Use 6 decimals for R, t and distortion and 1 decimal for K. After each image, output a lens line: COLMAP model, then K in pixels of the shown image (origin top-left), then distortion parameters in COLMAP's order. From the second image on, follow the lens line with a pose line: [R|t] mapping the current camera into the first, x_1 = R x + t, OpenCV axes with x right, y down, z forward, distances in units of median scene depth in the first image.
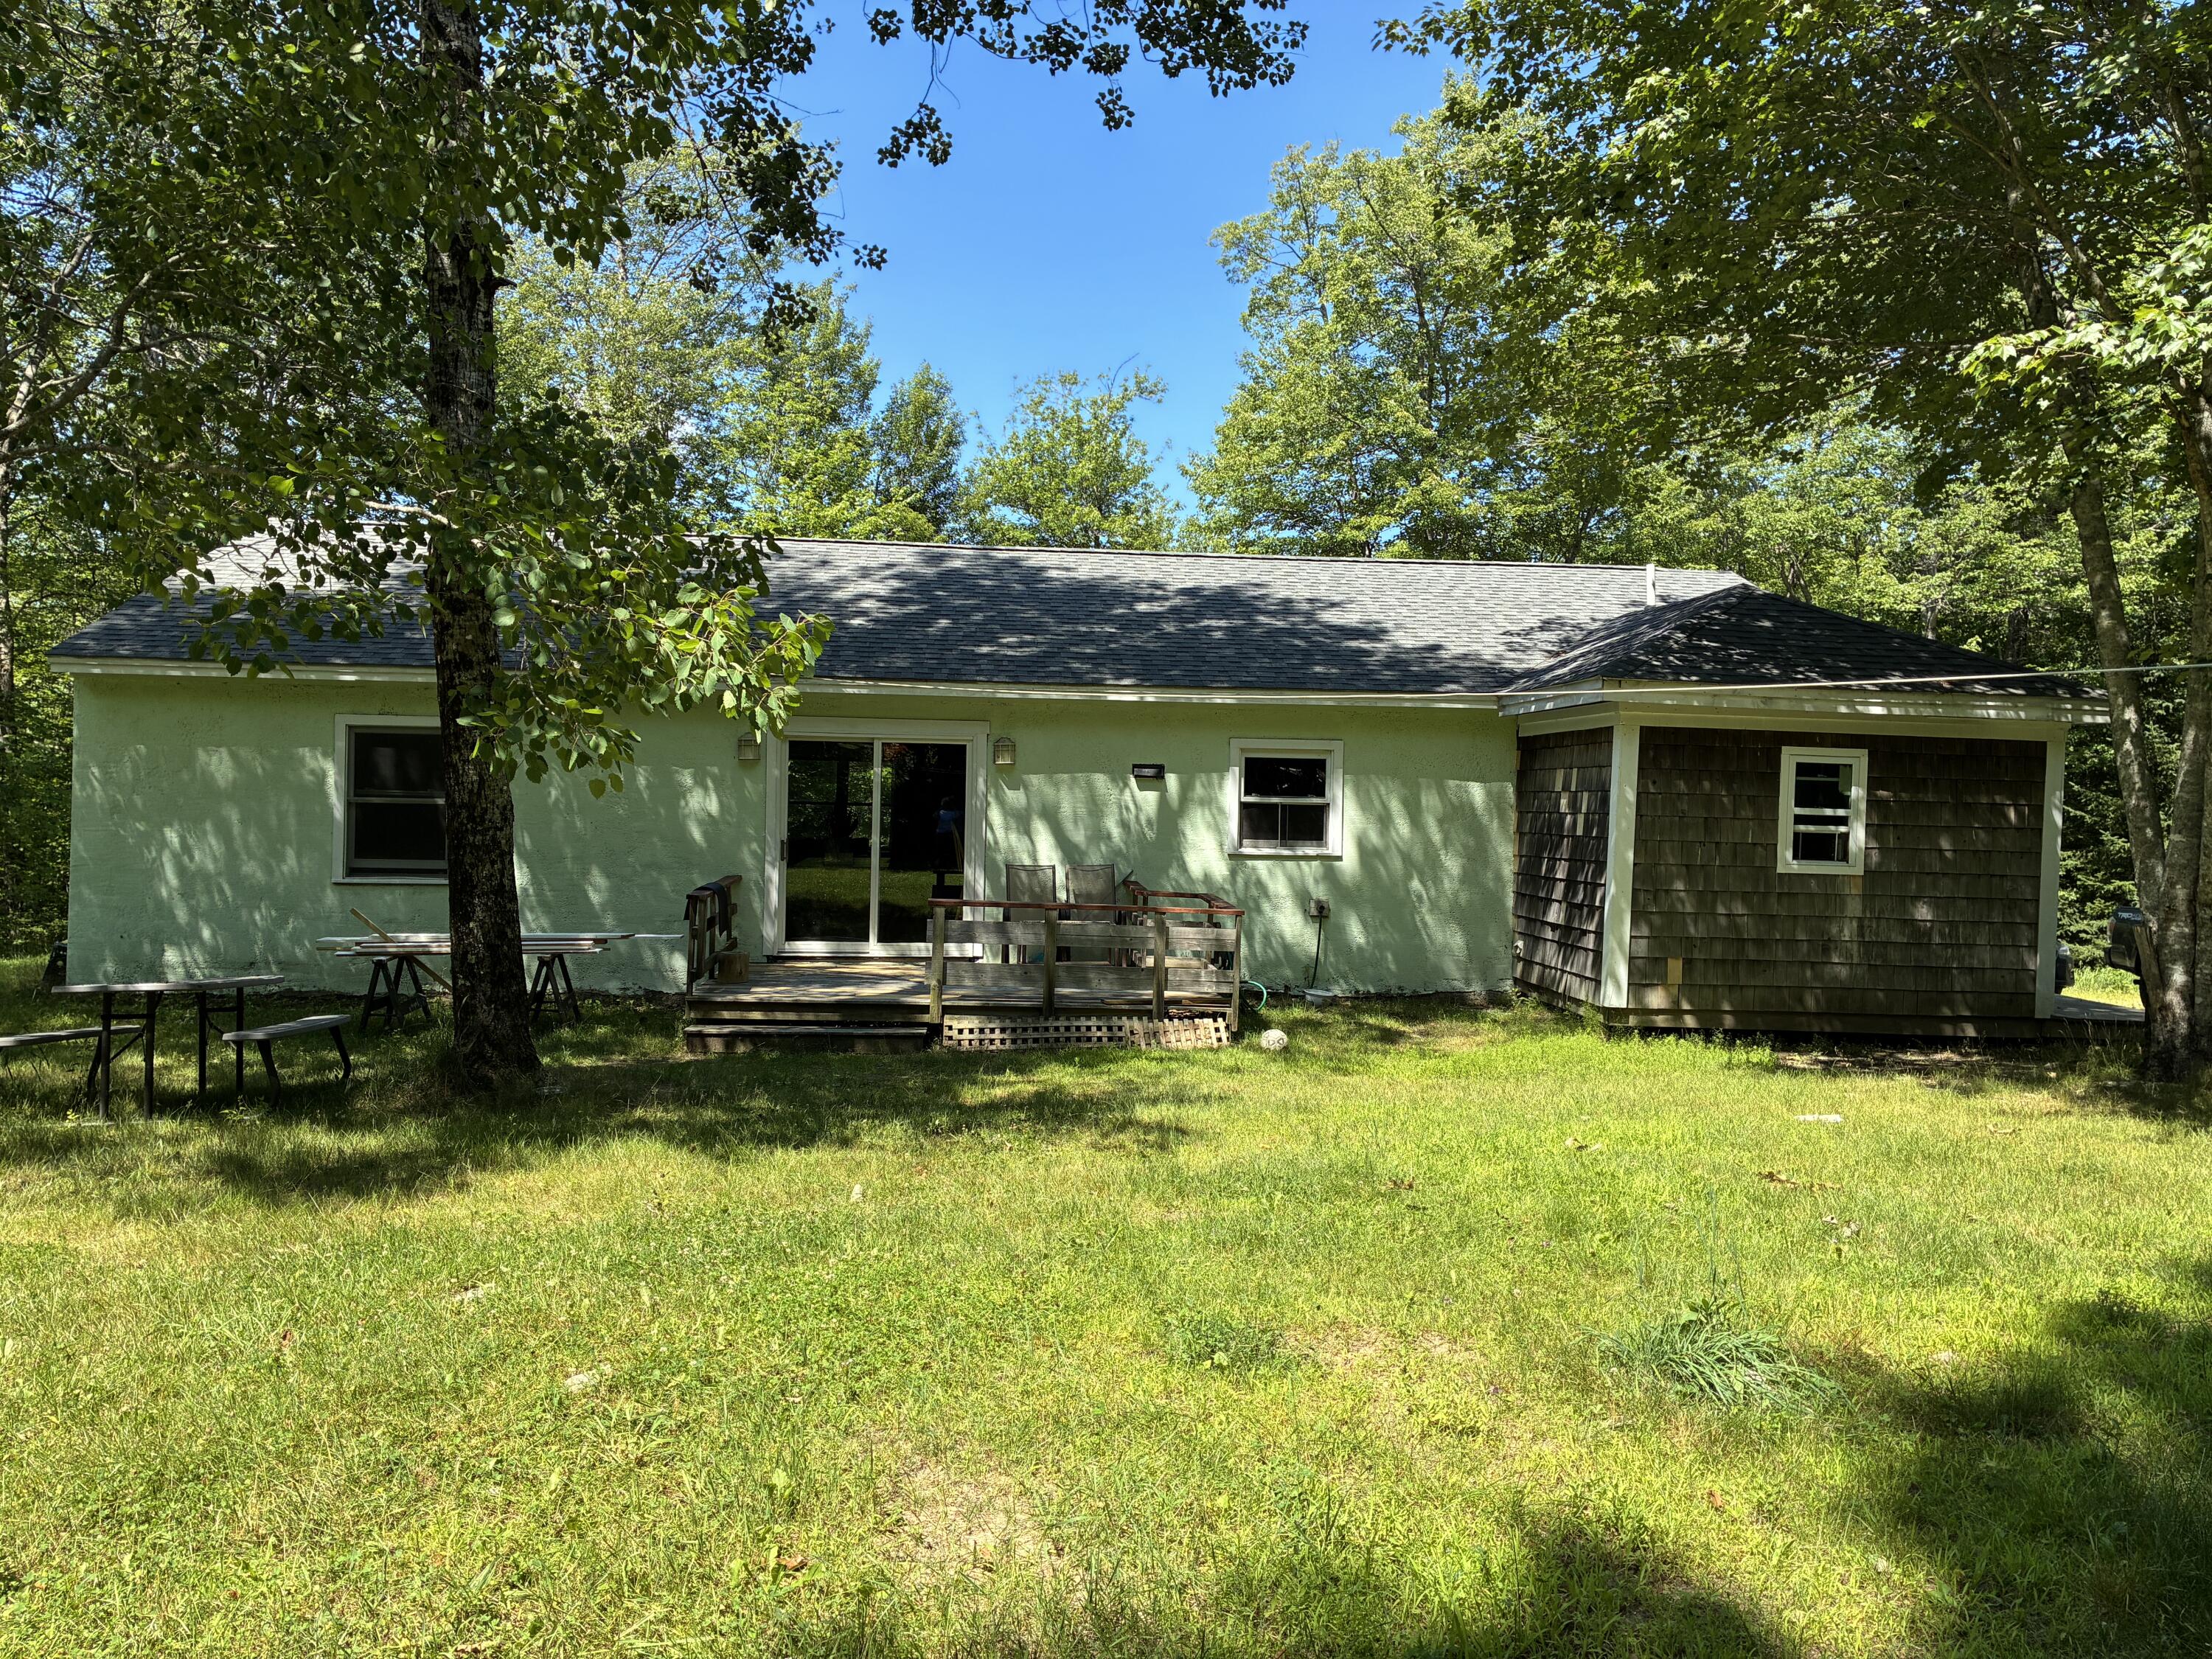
lens RADIAL K [[1664.5, 0, 1106.4], [0, 1664.5, 824.0], [0, 0, 1]] dist [0.024983, -0.045768]
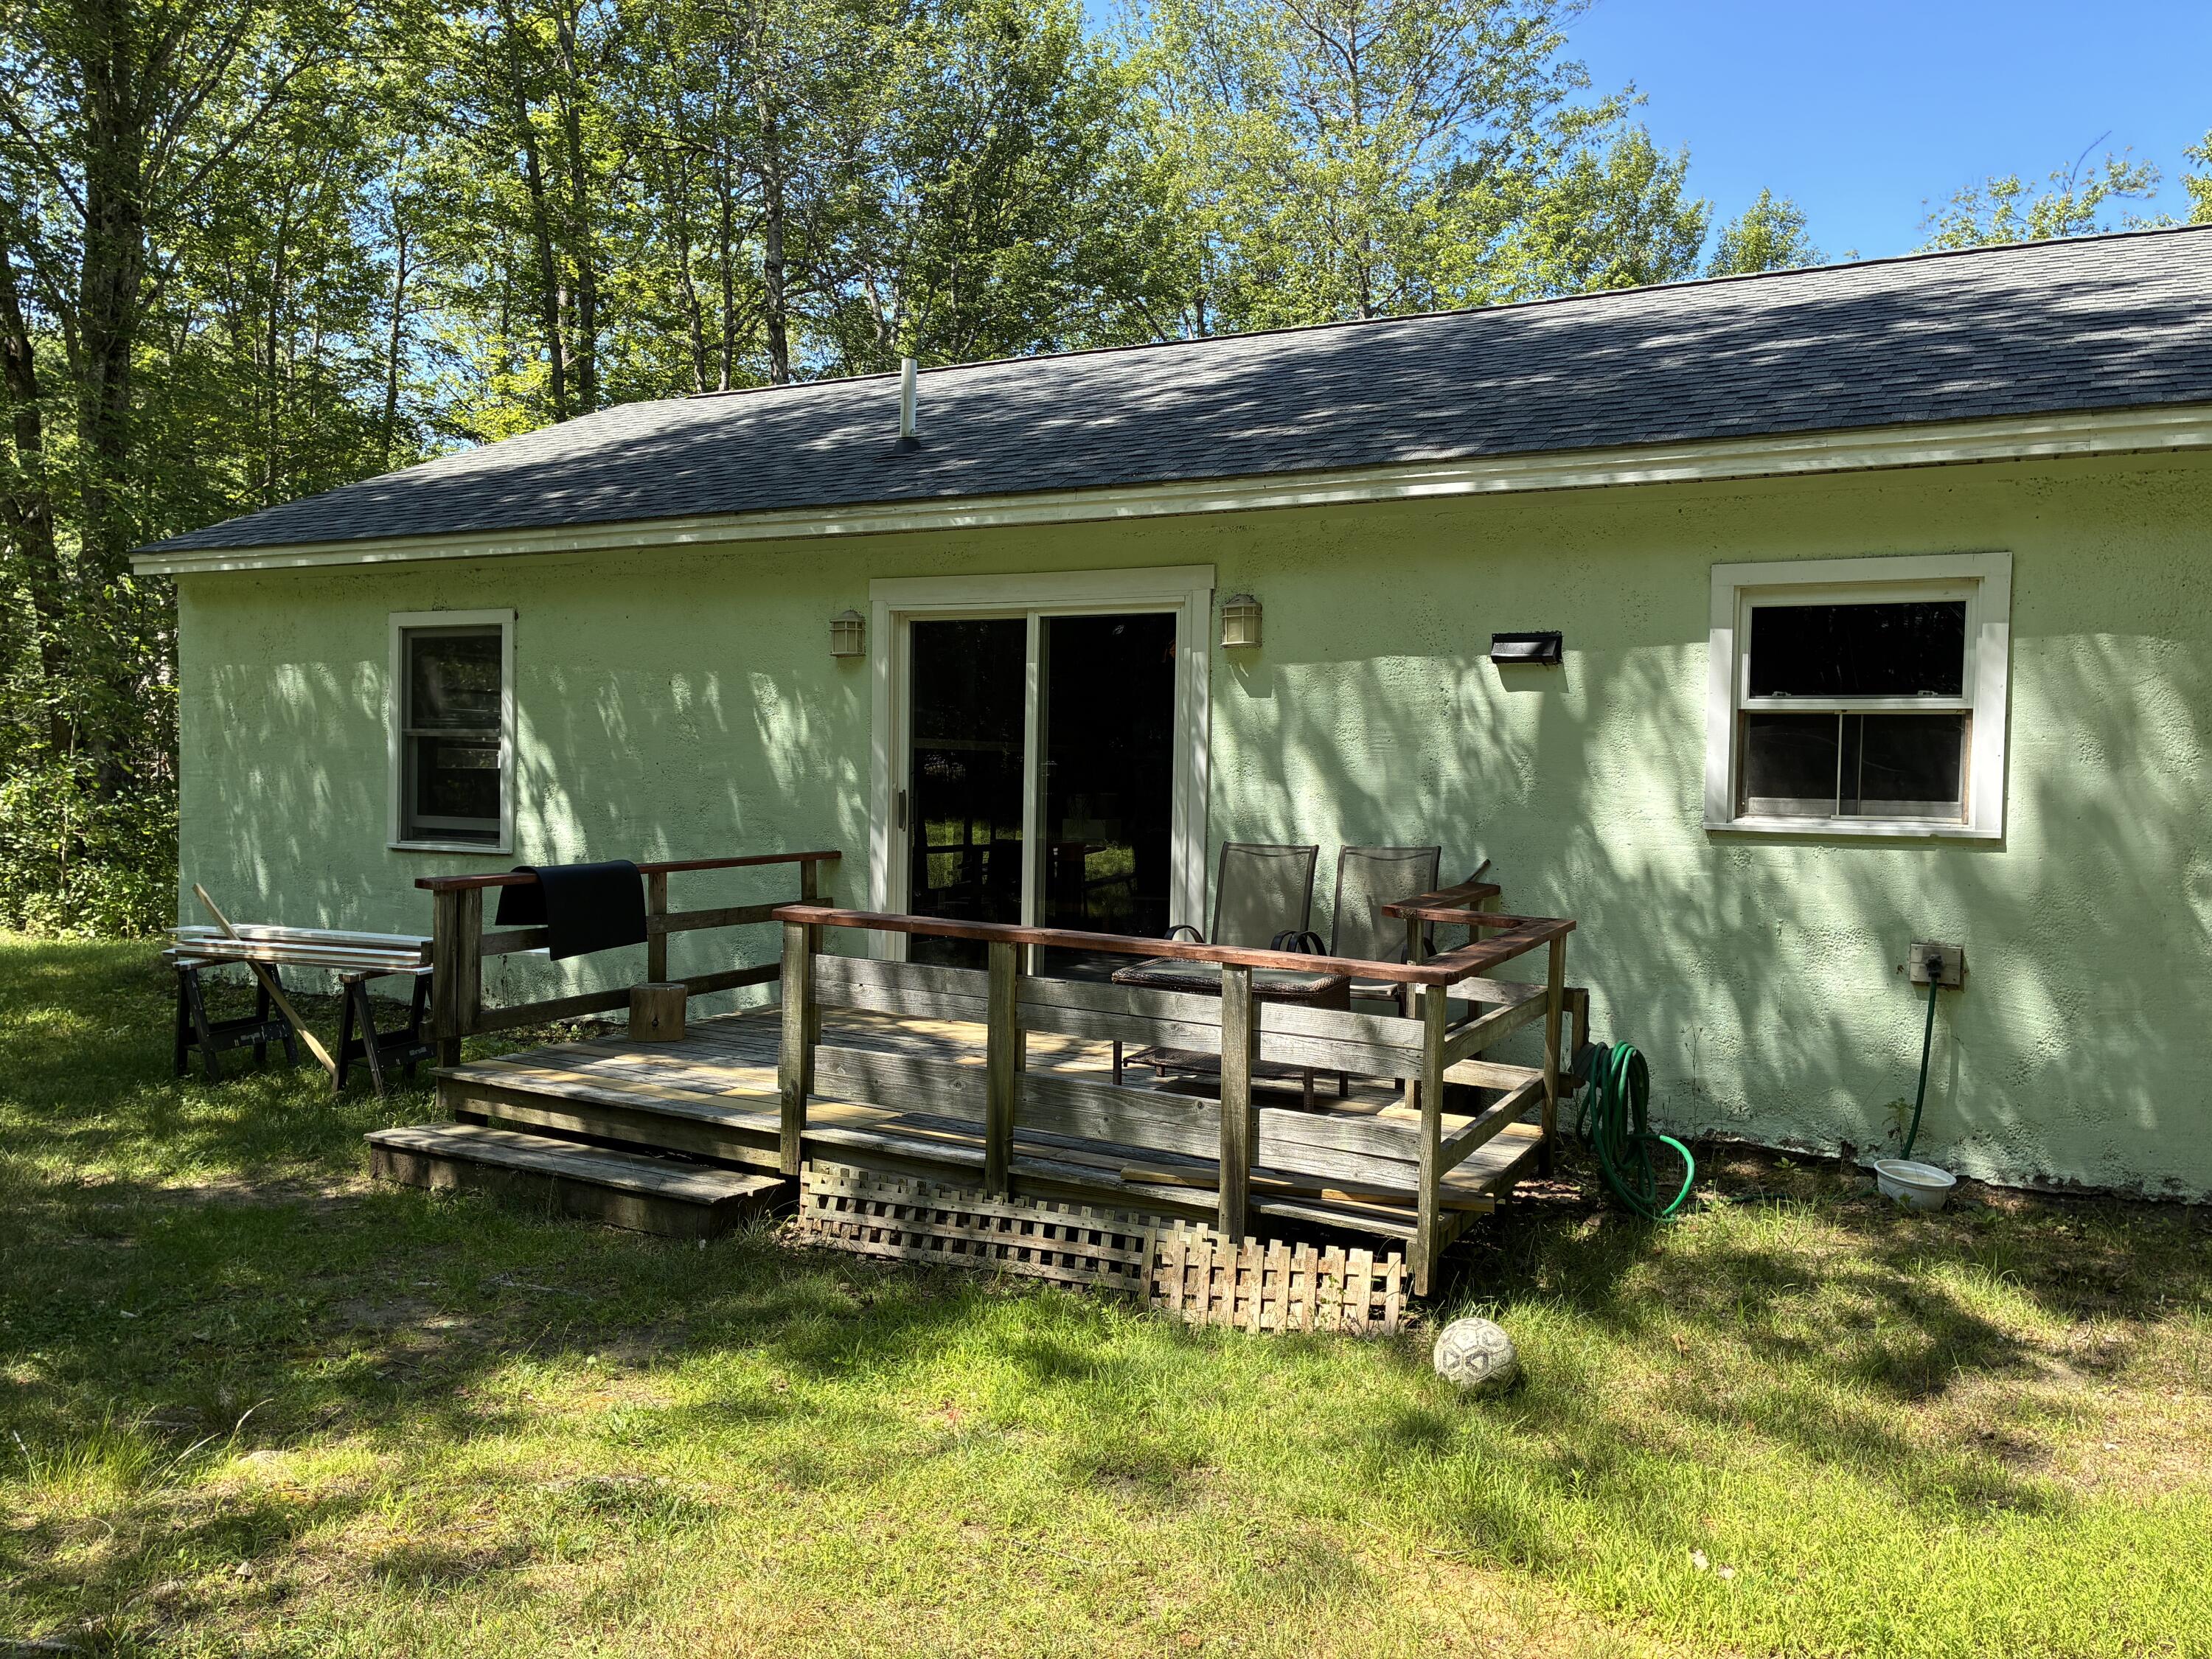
lens RADIAL K [[1593.4, 0, 1103.4], [0, 1593.4, 850.4], [0, 0, 1]] dist [-0.004665, 0.003420]
pose [[0.827327, 0.027283, -0.561057, 0.184424], [-0.003094, 0.999026, 0.044017, 0.006277], [0.561712, -0.034681, 0.826606, 0.562563]]
